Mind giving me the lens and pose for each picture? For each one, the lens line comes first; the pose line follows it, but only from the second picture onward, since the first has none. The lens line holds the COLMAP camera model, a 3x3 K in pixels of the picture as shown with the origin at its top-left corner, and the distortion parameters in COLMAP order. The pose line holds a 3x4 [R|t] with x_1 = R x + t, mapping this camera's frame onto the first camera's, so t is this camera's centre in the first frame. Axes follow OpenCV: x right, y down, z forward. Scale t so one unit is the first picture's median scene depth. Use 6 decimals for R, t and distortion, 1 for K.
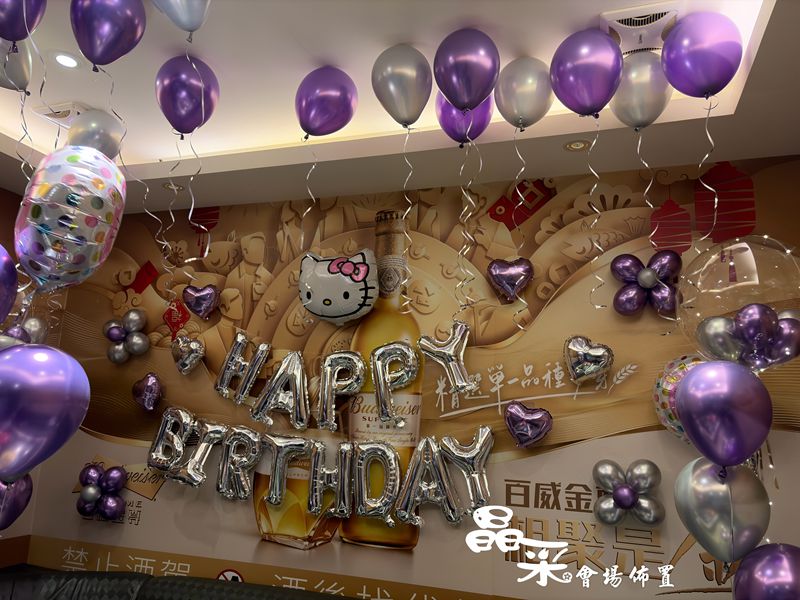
lens RADIAL K [[601.7, 0, 399.7], [0, 601.7, 289.5], [0, 0, 1]] dist [0.069013, -0.087156]
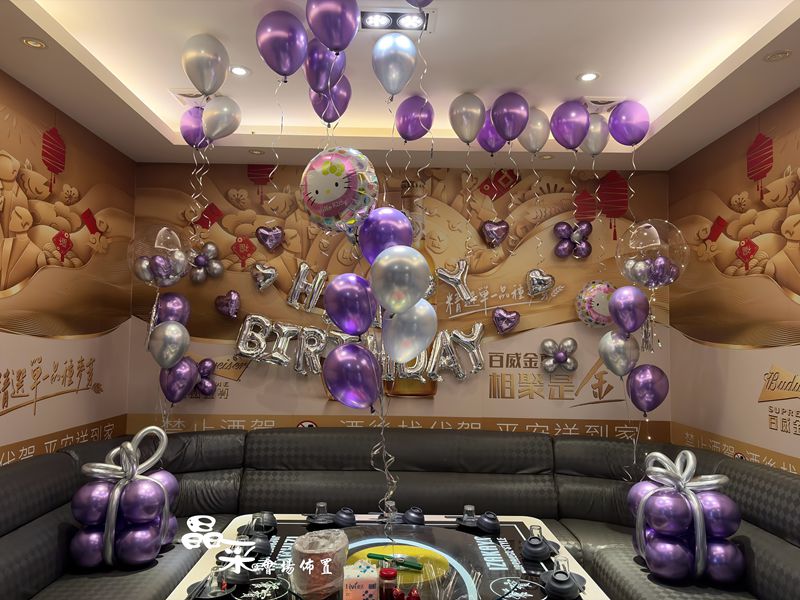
lens RADIAL K [[601.7, 0, 399.7], [0, 601.7, 289.5], [0, 0, 1]] dist [0.069013, -0.087156]
pose [[0.942548, -0.001619, 0.334068, -0.607260], [-0.046233, 0.989733, 0.135241, -0.075978], [-0.330857, -0.142916, 0.932796, -0.449691]]
